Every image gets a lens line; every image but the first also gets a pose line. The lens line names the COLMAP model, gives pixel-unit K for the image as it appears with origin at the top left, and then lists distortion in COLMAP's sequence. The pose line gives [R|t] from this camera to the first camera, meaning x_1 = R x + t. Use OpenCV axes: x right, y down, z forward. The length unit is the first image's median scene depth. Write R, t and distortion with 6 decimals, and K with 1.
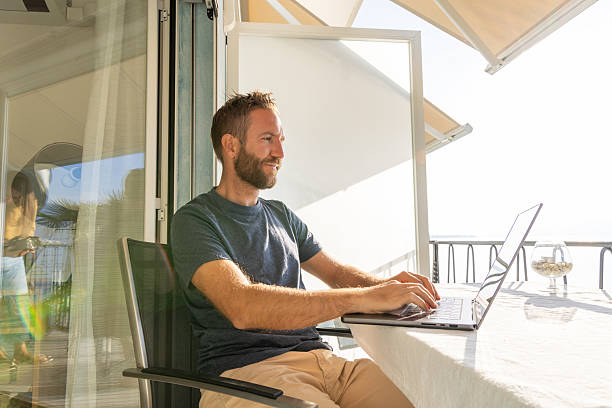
lens RADIAL K [[409.0, 0, 307.3], [0, 409.0, 203.2], [0, 0, 1]] dist [0.013960, -0.006185]
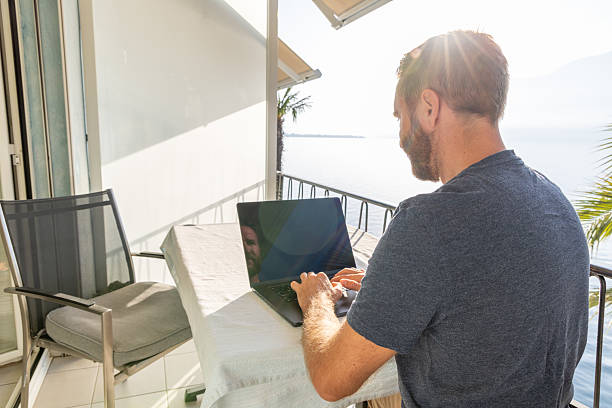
lens RADIAL K [[409.0, 0, 308.0], [0, 409.0, 202.4], [0, 0, 1]] dist [0.013960, -0.006185]
pose [[0.967164, -0.001850, 0.254146, 0.165264], [-0.061212, 0.968842, 0.239998, -0.240481], [-0.246672, -0.247674, 0.936915, -0.351972]]
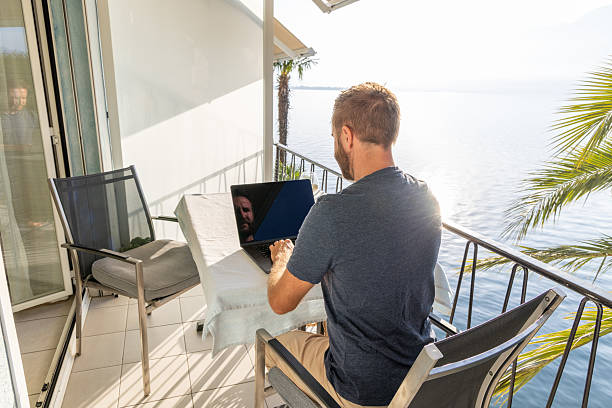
lens RADIAL K [[409.0, 0, 306.5], [0, 409.0, 202.7], [0, 0, 1]] dist [0.013960, -0.006185]
pose [[0.973030, -0.020325, 0.229782, 0.181837], [-0.062364, 0.935841, 0.346861, -0.414190], [-0.222089, -0.351836, 0.909333, -0.669143]]
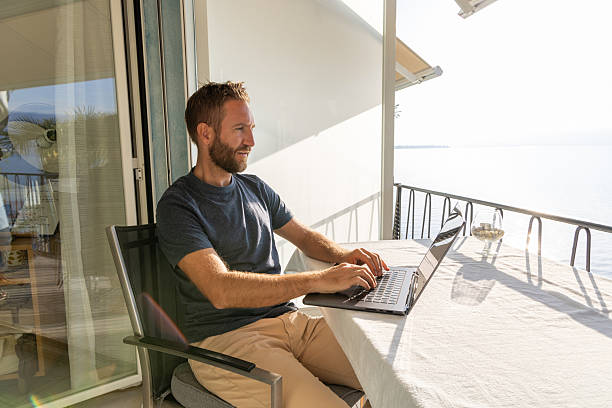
lens RADIAL K [[409.0, 0, 306.6], [0, 409.0, 202.8], [0, 0, 1]] dist [0.013960, -0.006185]
pose [[0.998324, -0.003586, 0.057766, 0.016129], [-0.008945, 0.976525, 0.215219, -0.180355], [-0.057182, -0.215374, 0.974856, -0.089977]]
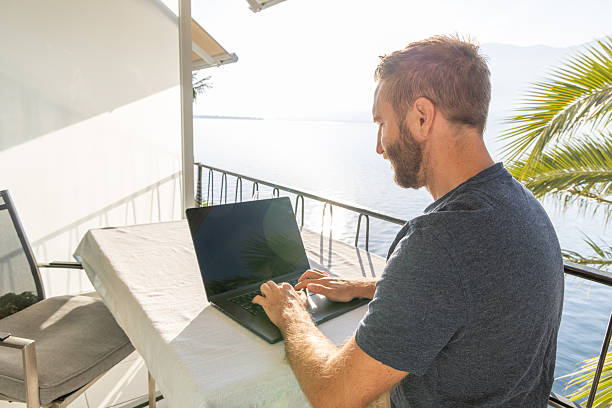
lens RADIAL K [[409.0, 0, 305.3], [0, 409.0, 205.4], [0, 0, 1]] dist [0.013960, -0.006185]
pose [[0.881794, -0.047650, 0.469222, 0.065769], [-0.091850, 0.958485, 0.269945, -0.263738], [-0.462605, -0.281134, 0.840809, -0.255962]]
